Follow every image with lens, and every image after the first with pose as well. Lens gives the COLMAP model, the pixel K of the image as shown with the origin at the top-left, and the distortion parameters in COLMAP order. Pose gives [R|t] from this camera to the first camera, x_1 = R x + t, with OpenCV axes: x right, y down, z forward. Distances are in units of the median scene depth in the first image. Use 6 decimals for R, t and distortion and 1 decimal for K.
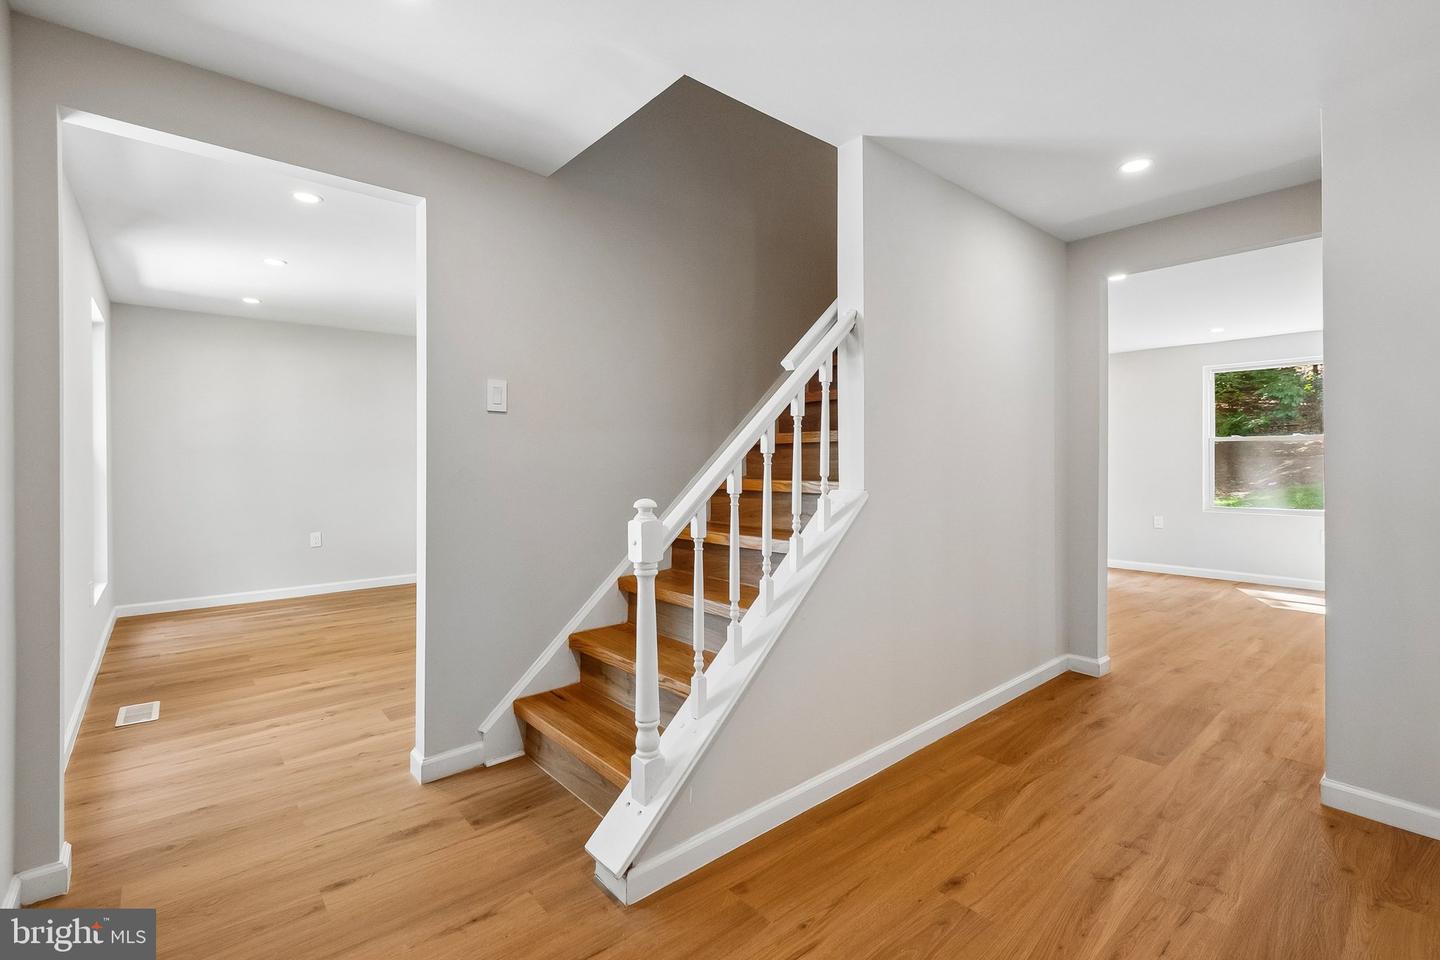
lens RADIAL K [[647.4, 0, 727.4], [0, 647.4, 476.1], [0, 0, 1]] dist [0.002146, 0.000920]
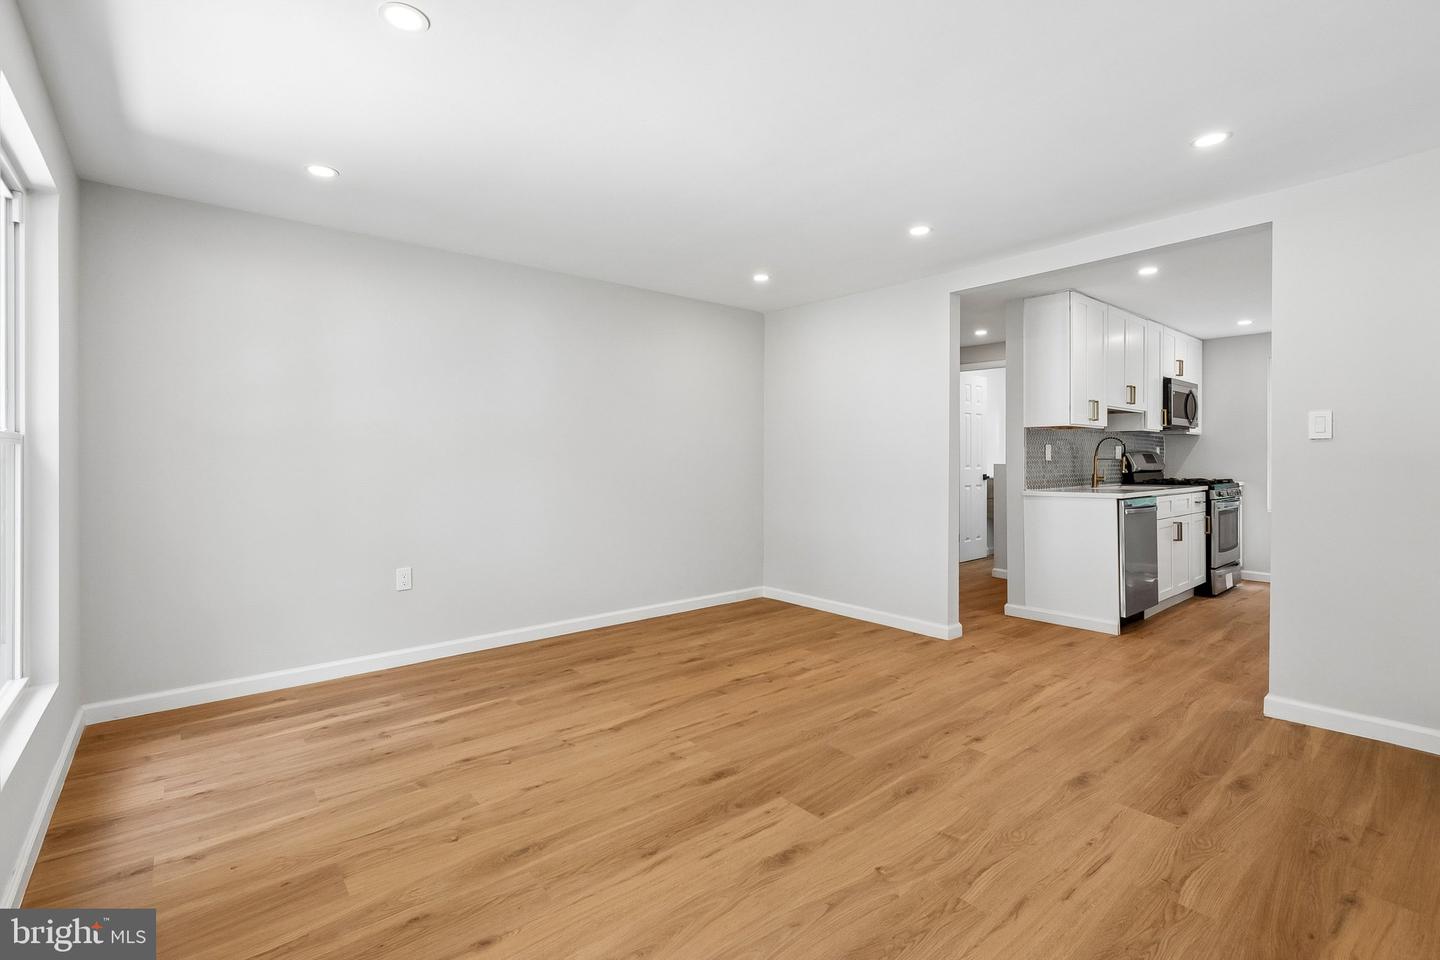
lens RADIAL K [[647.4, 0, 712.8], [0, 647.4, 467.8], [0, 0, 1]] dist [0.002146, 0.000920]
pose [[0.999829, 0.005196, -0.017759, -0.380981], [-0.005276, 0.999976, -0.004462, -0.009580], [0.017735, 0.004555, 0.999832, 0.440850]]
